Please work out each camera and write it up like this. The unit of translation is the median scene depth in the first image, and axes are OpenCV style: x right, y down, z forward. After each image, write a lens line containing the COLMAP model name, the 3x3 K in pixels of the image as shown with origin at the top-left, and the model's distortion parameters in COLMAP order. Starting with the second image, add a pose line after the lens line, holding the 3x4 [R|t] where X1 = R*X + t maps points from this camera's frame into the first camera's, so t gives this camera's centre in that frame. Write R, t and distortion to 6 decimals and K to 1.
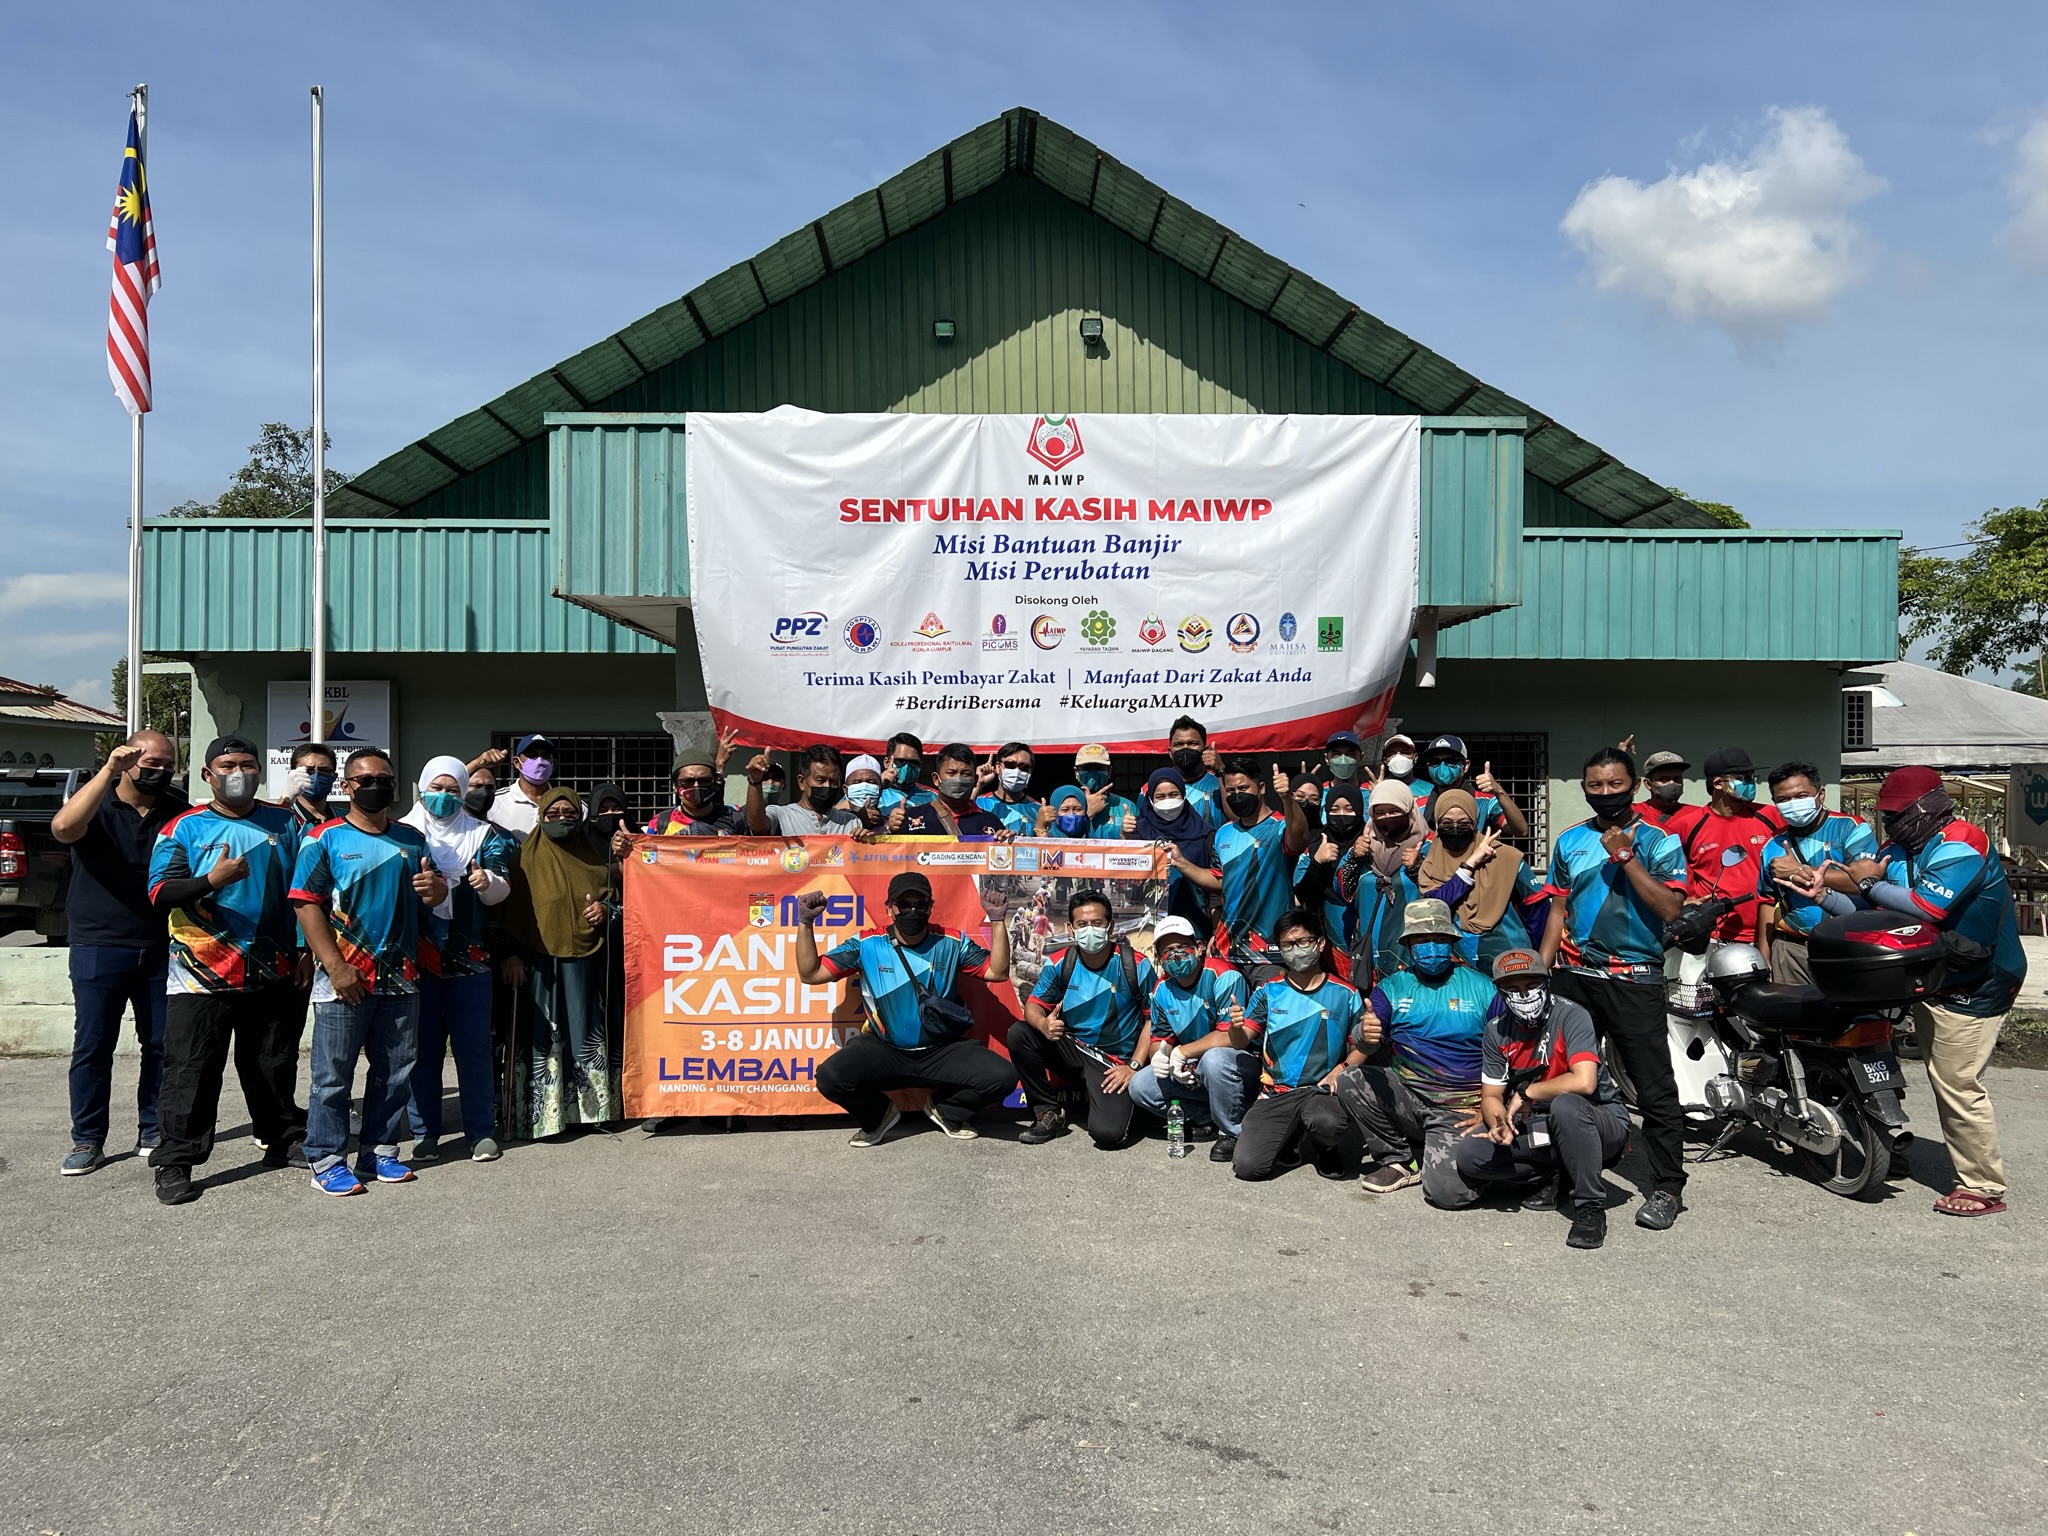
lens RADIAL K [[1509.5, 0, 1062.8], [0, 1509.5, 775.9], [0, 0, 1]] dist [0.056841, -0.007529]
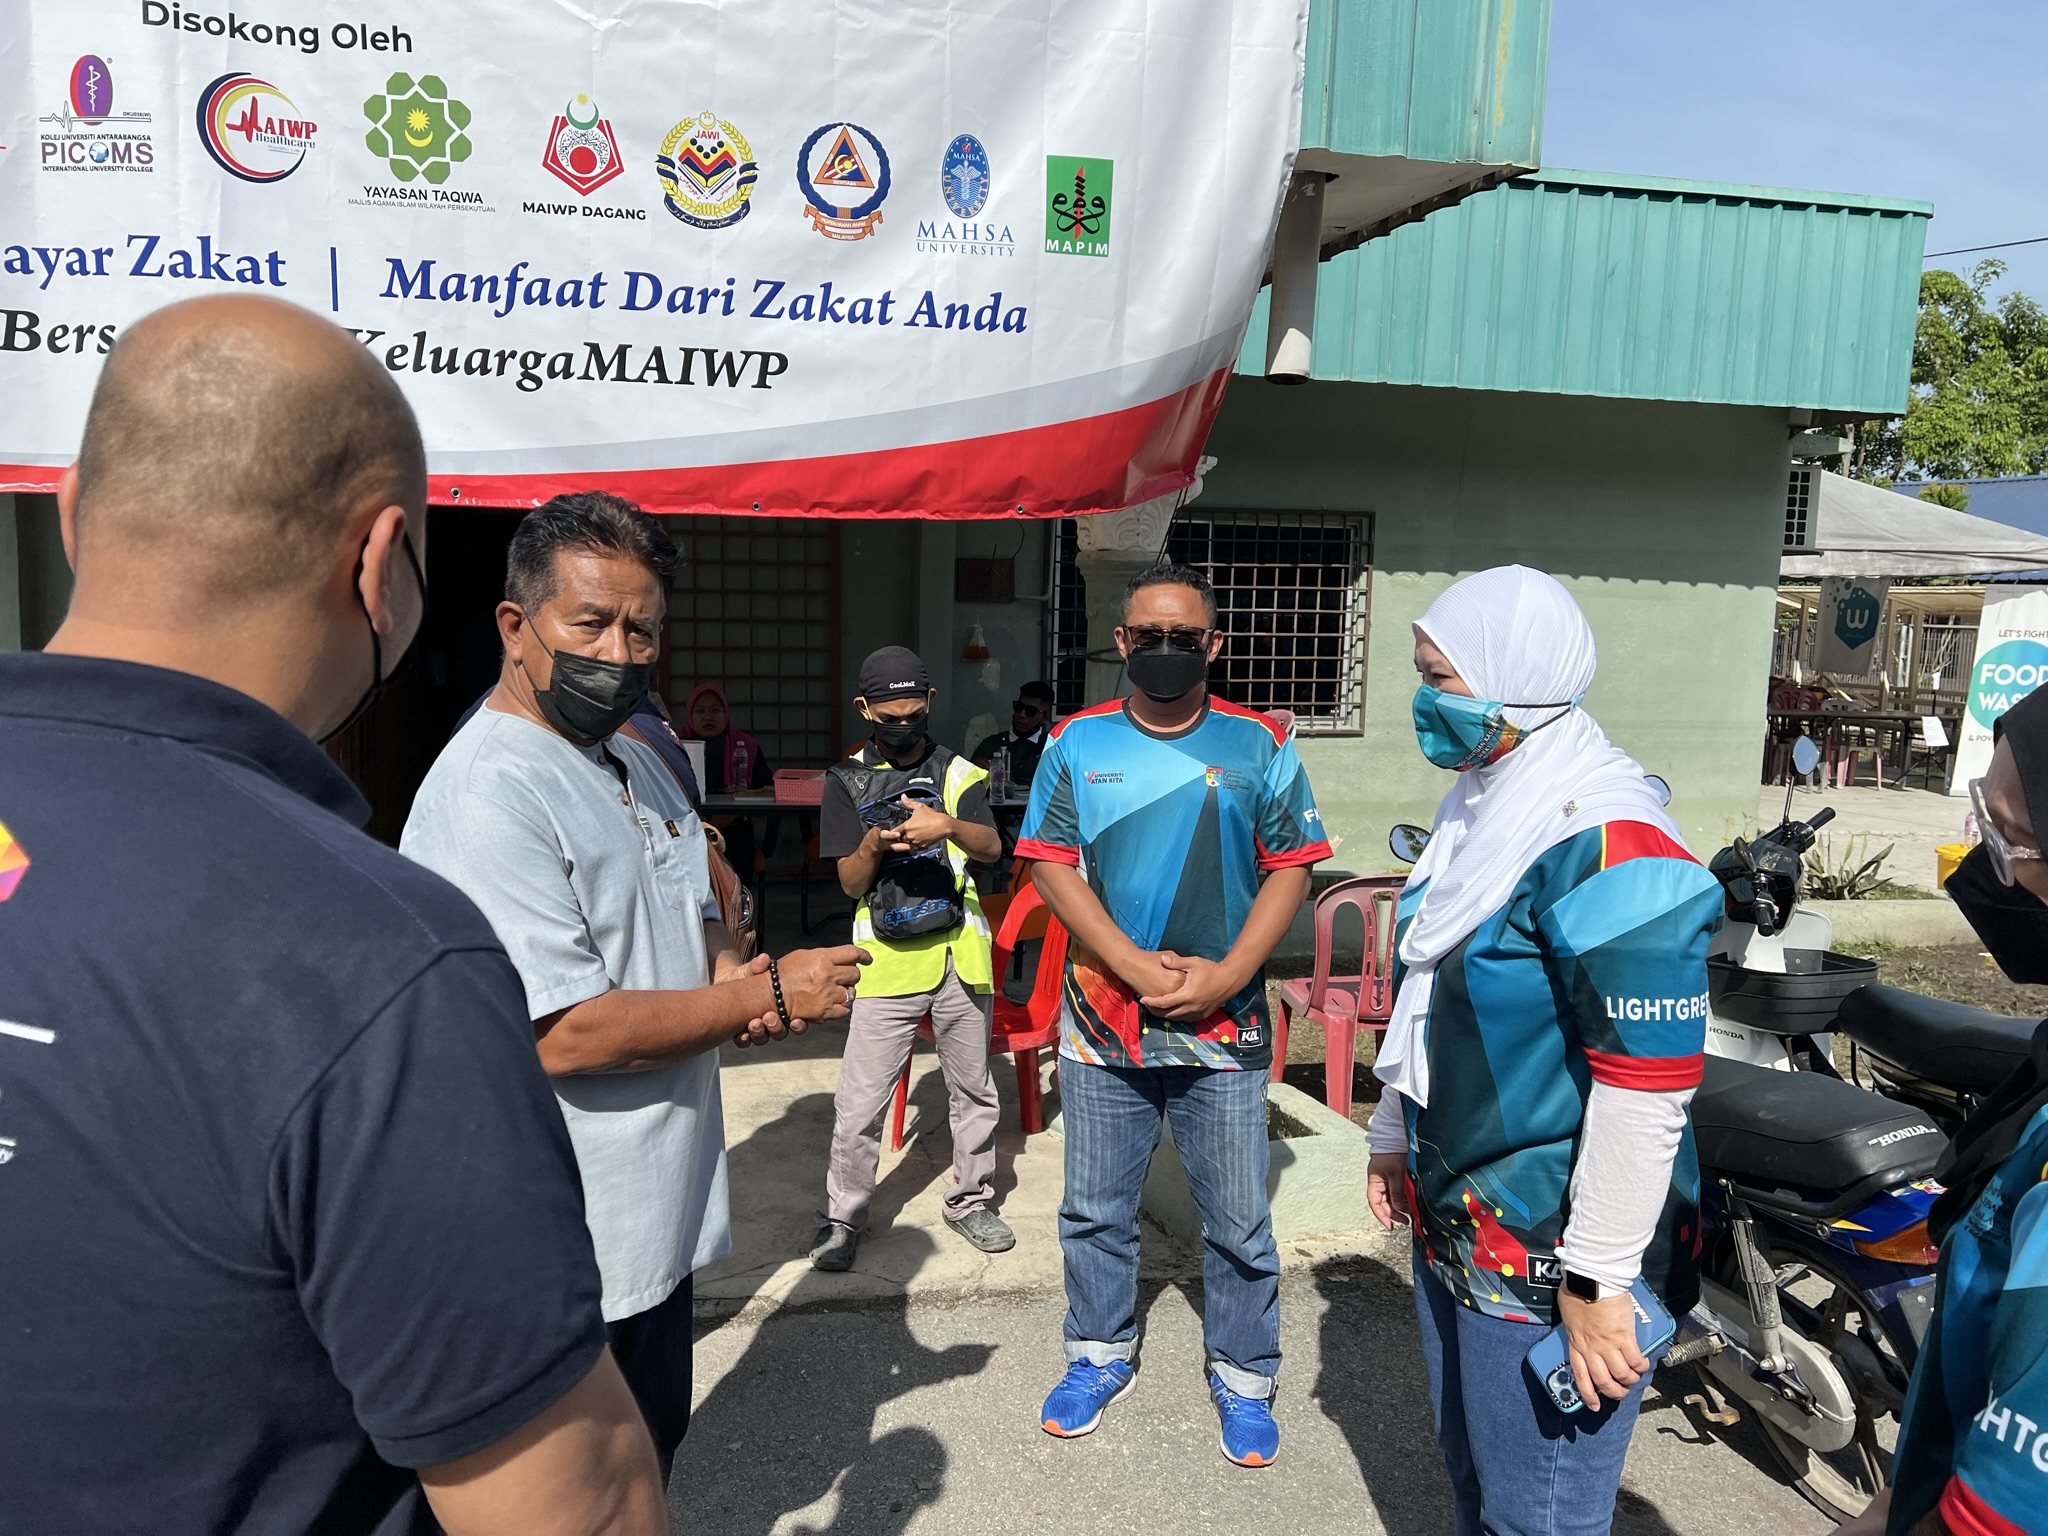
lens RADIAL K [[1509.5, 0, 1062.8], [0, 1509.5, 775.9], [0, 0, 1]] dist [0.056841, -0.007529]
pose [[0.978546, 0.000214, 0.206028, 0.094712], [-0.029328, 0.989961, 0.138266, -0.005357], [-0.203930, -0.141342, 0.968728, 0.611336]]
